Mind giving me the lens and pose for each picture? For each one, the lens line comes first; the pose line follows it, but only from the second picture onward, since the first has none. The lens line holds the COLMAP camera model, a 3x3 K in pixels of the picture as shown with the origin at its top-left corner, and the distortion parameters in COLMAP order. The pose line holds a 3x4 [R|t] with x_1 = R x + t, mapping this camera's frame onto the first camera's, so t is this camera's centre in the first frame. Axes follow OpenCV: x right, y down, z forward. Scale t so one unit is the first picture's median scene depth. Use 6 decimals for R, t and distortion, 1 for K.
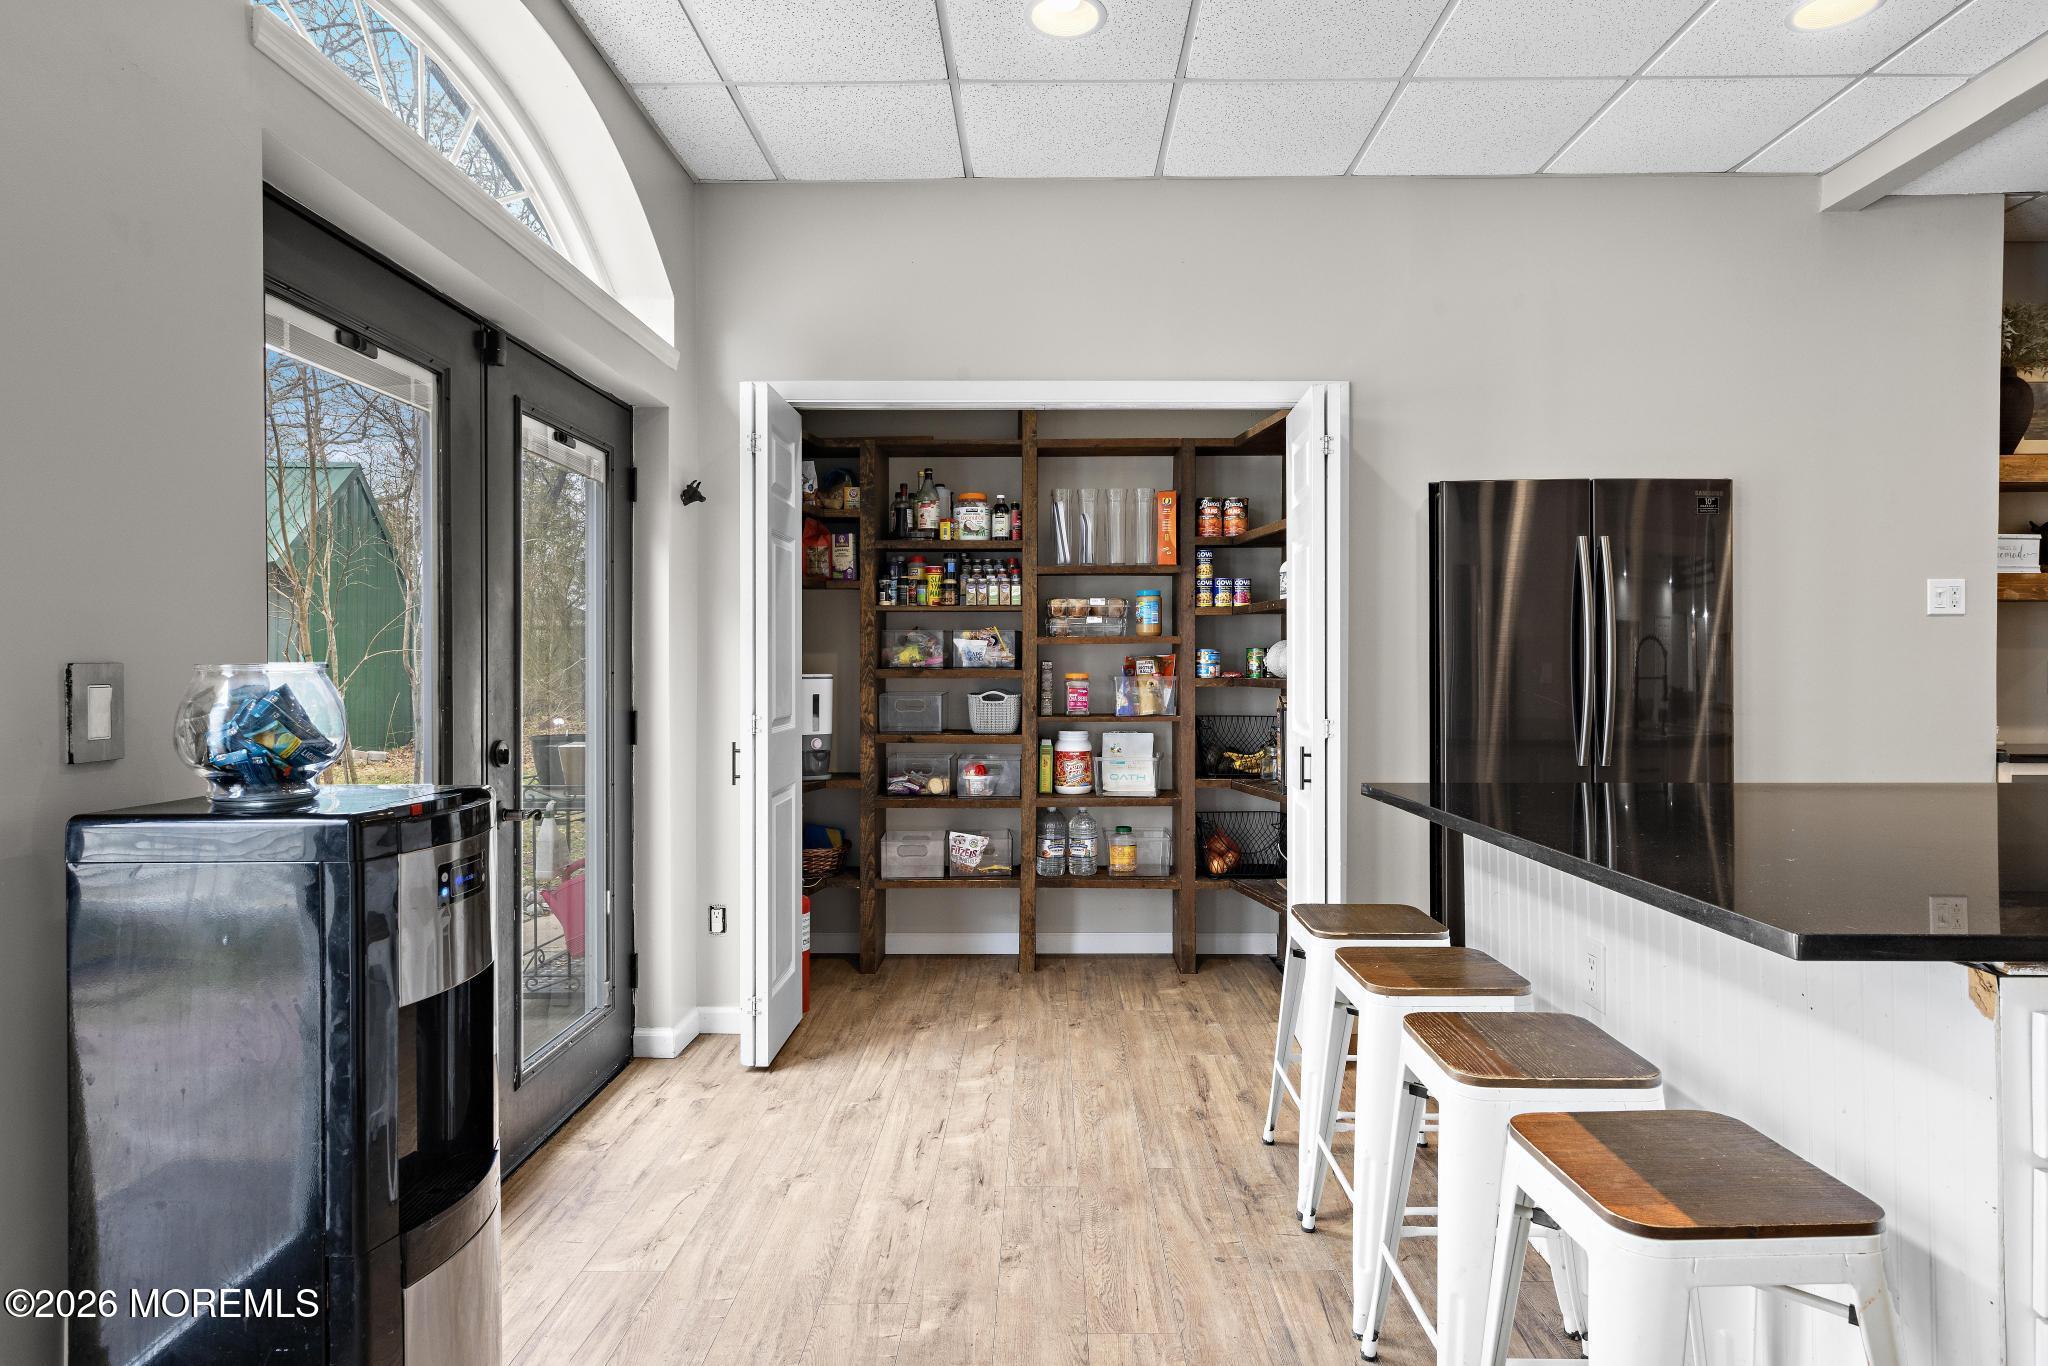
lens RADIAL K [[1115.6, 0, 1030.7], [0, 1115.6, 675.0], [0, 0, 1]] dist [-0.000722, -0.000144]
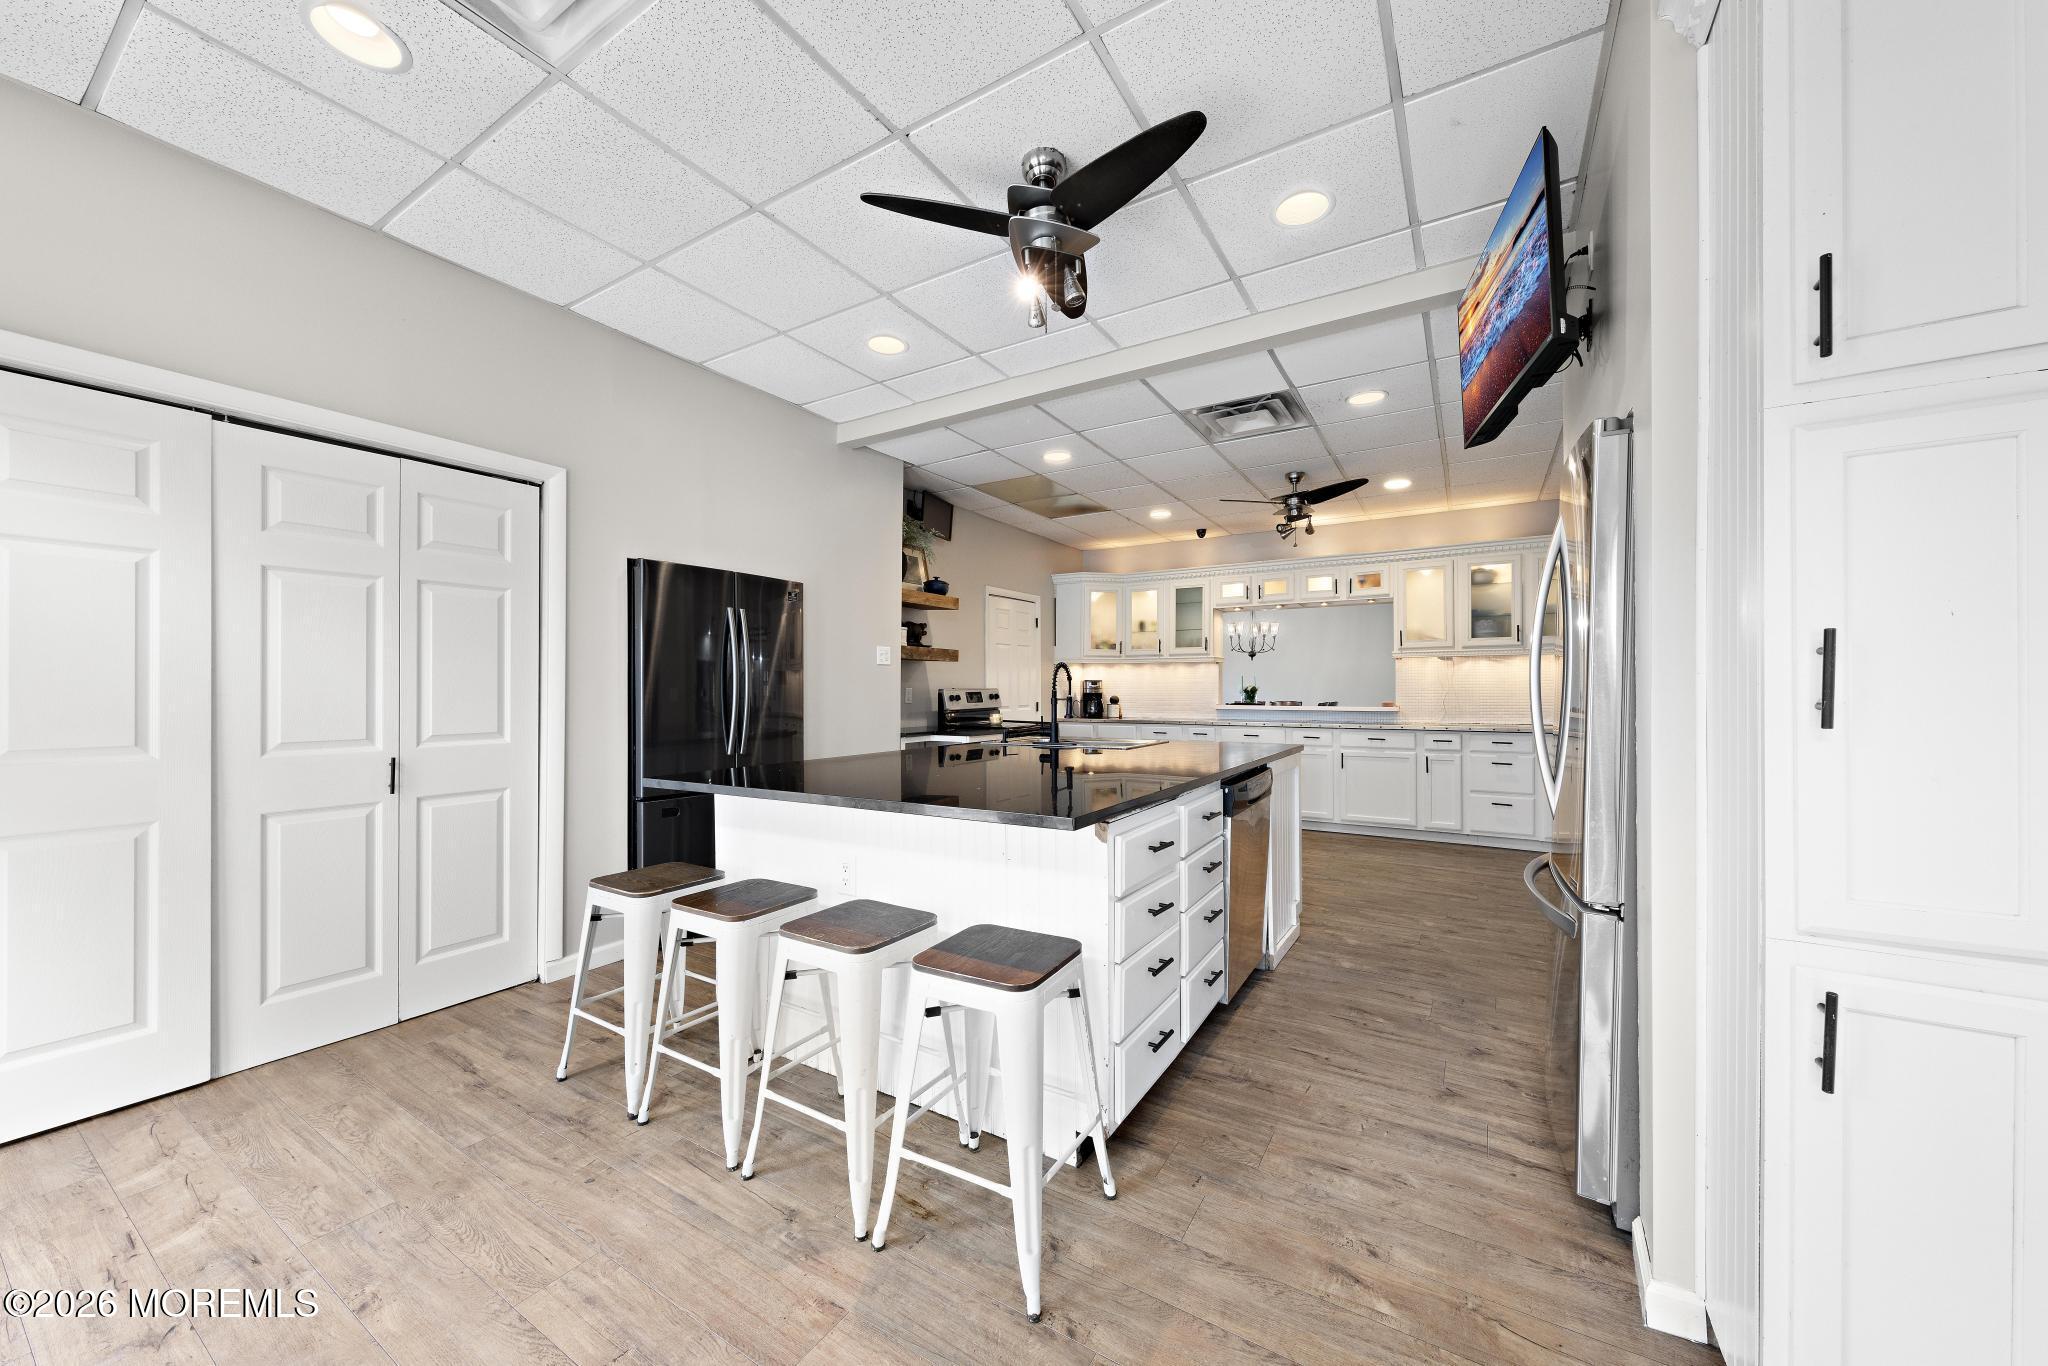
lens RADIAL K [[730.8, 0, 1034.1], [0, 730.8, 690.3], [0, 0, 1]] dist [0.000748, -0.000264]
pose [[0.511141, 0.000628, 0.859497, -0.185065], [0.006017, 0.999973, -0.004309, -0.001431], [-0.859476, 0.007374, 0.511123, 0.122164]]
